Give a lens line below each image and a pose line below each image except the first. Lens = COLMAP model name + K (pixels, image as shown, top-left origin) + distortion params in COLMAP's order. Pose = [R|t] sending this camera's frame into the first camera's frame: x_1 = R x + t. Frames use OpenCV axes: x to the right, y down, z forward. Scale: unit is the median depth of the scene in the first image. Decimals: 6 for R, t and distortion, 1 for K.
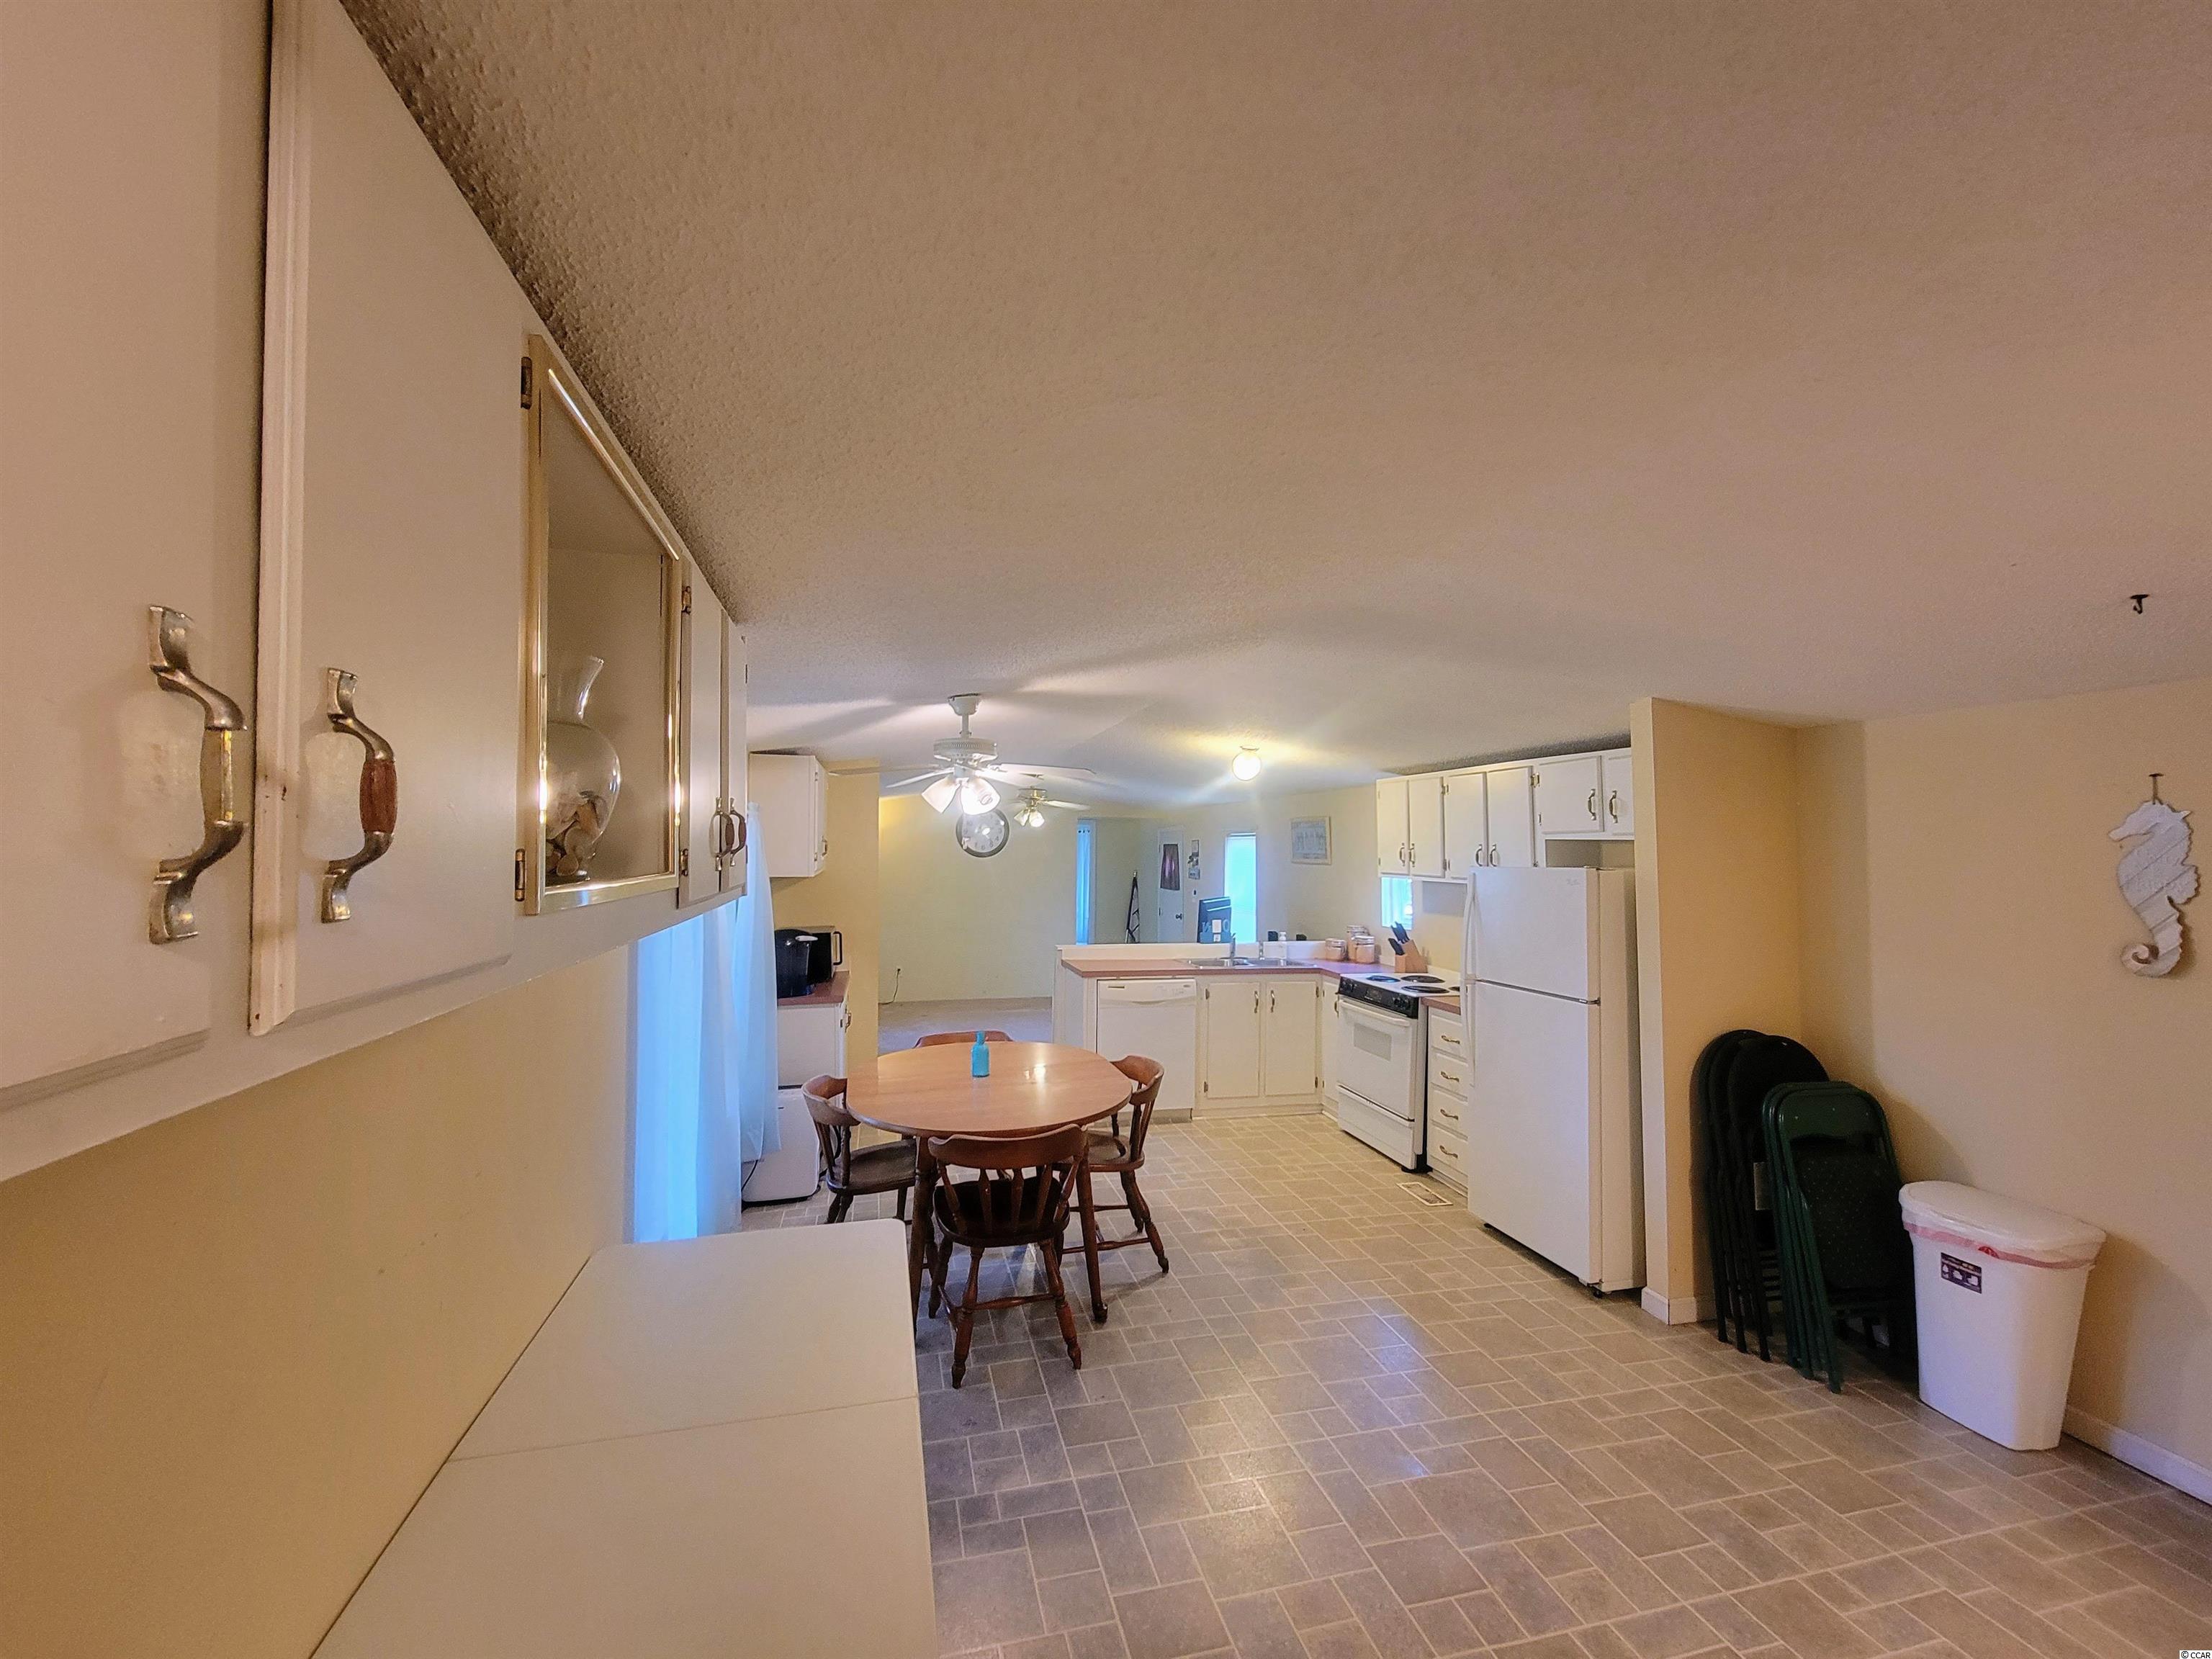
lens RADIAL K [[911.1, 0, 1096.6], [0, 911.1, 815.5], [0, 0, 1]] dist [-0.002196, 0.000055]
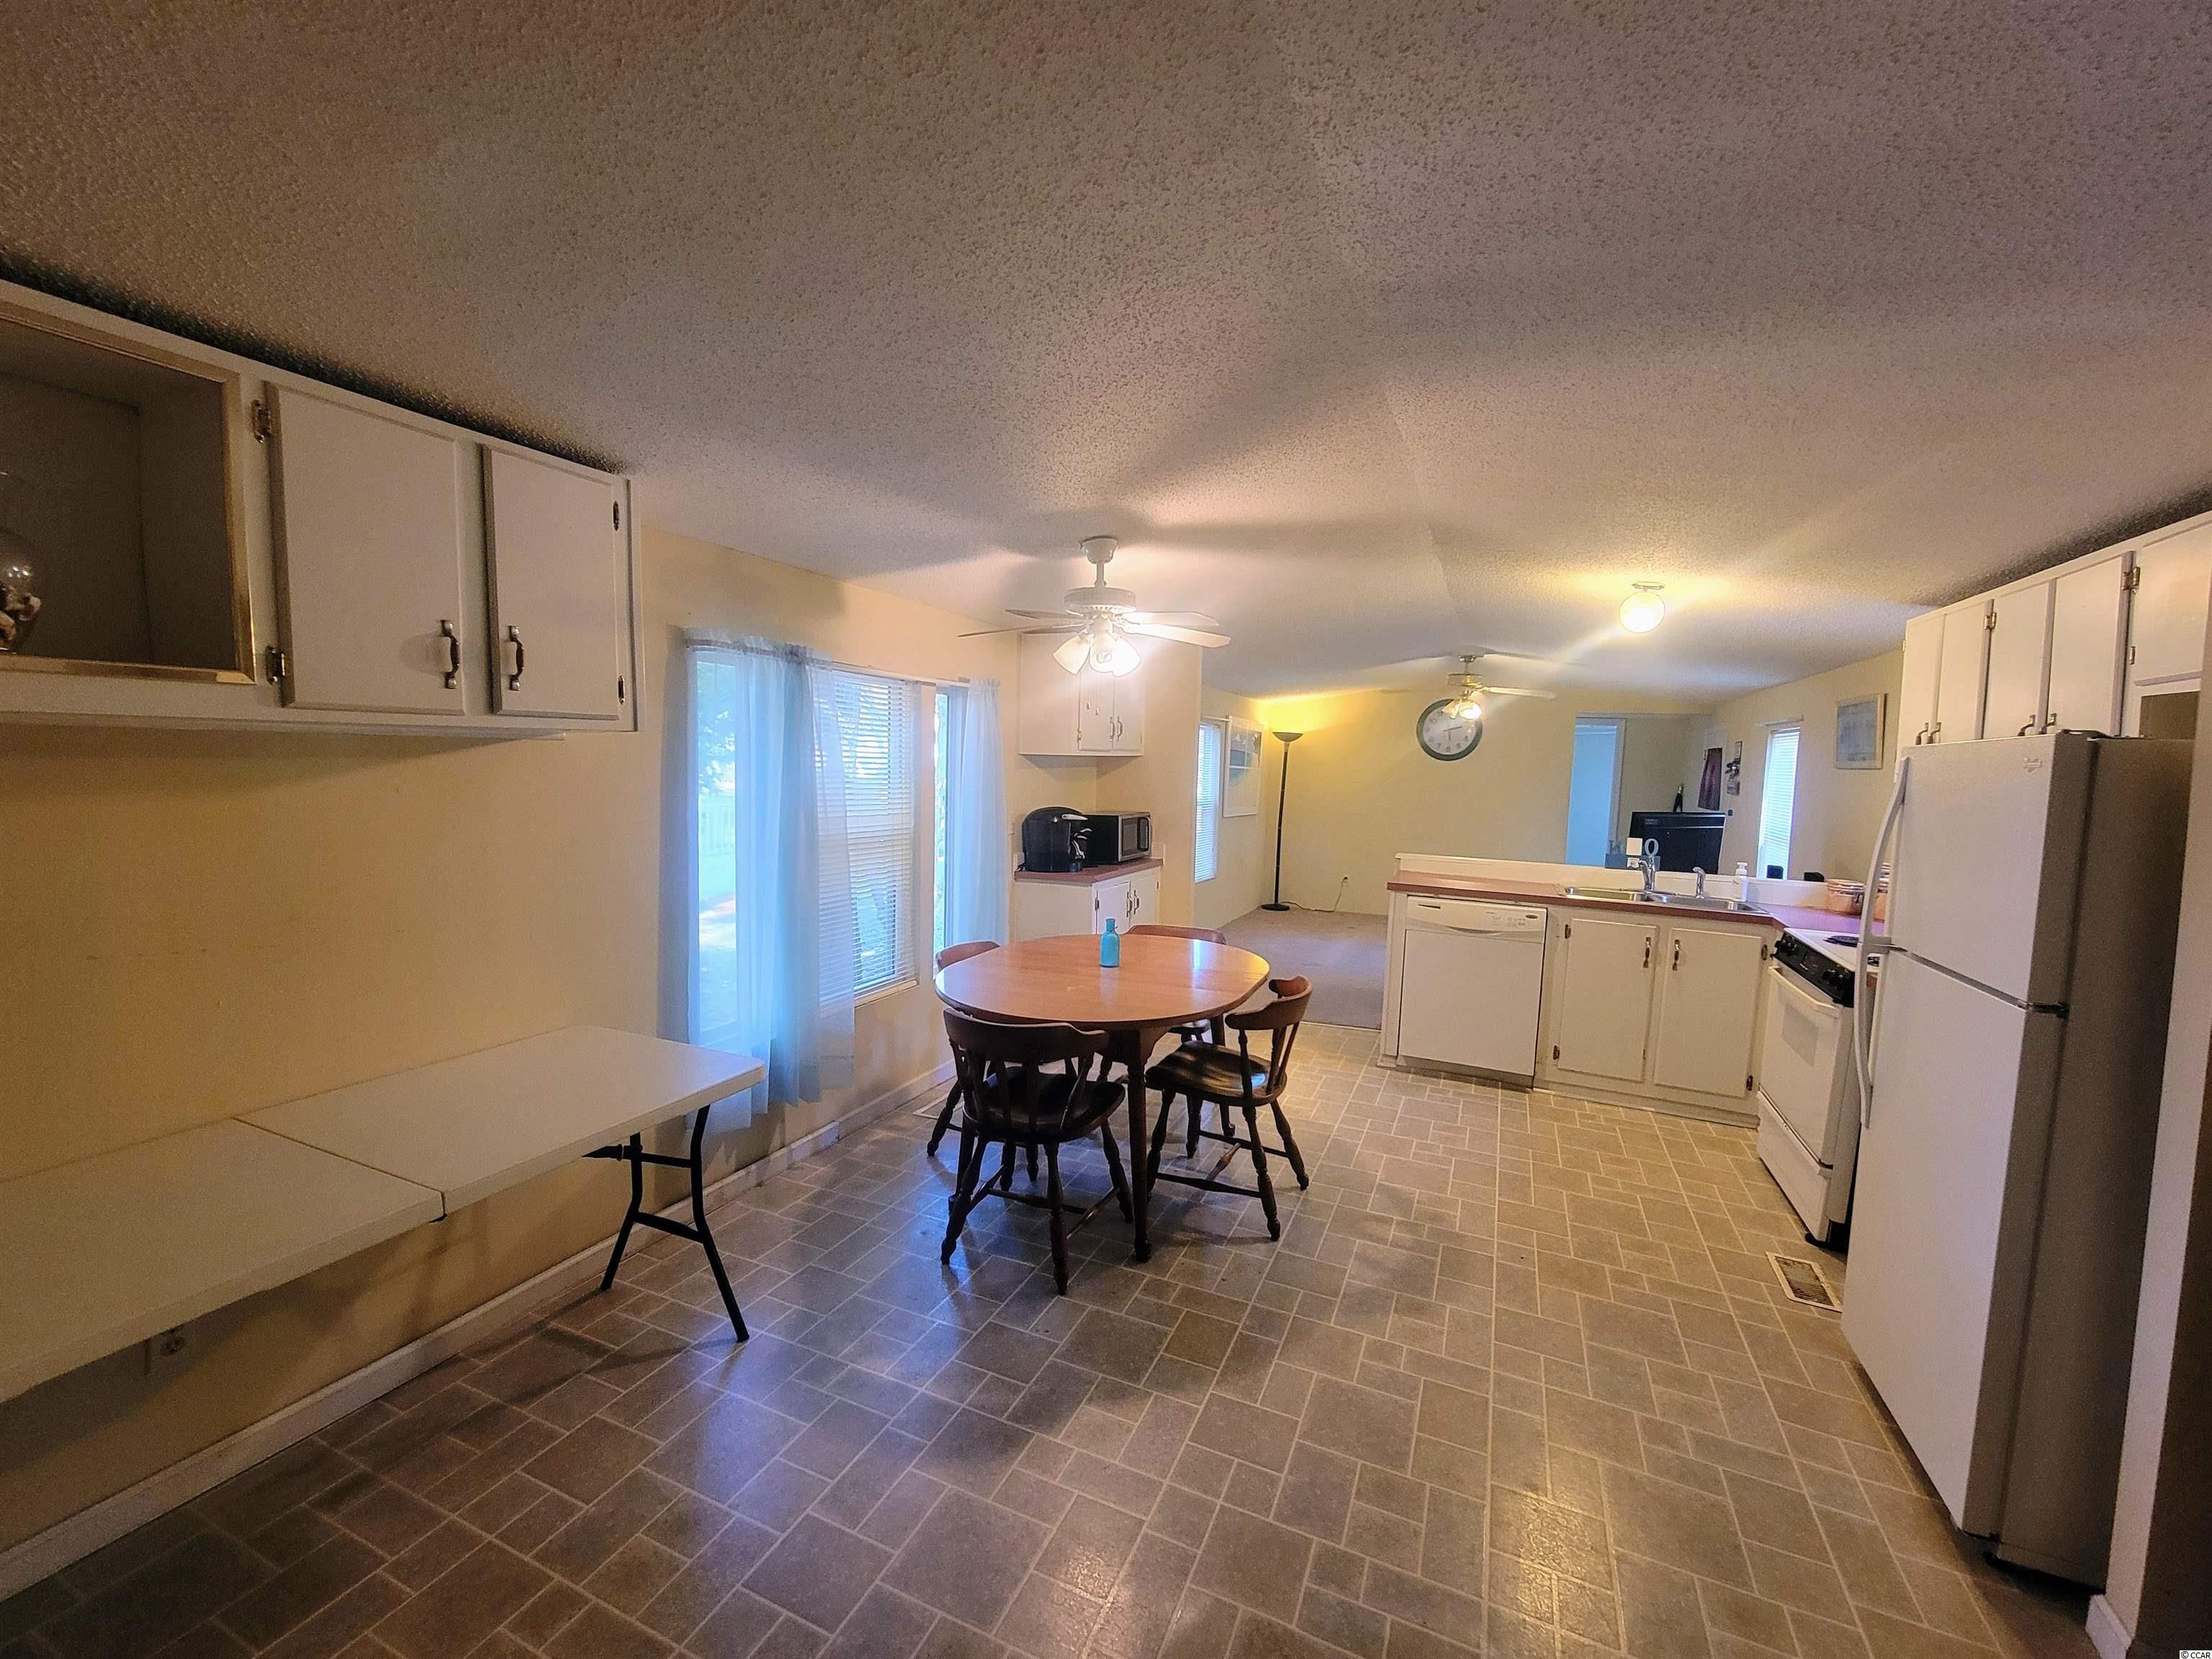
lens RADIAL K [[911.1, 0, 1087.8], [0, 911.1, 818.3], [0, 0, 1]] dist [-0.002196, 0.000055]
pose [[0.785668, 0.058420, -0.615883, 0.325603], [-0.000107, 0.995544, 0.094296, 0.042938], [0.618648, -0.074019, 0.782174, 0.229905]]
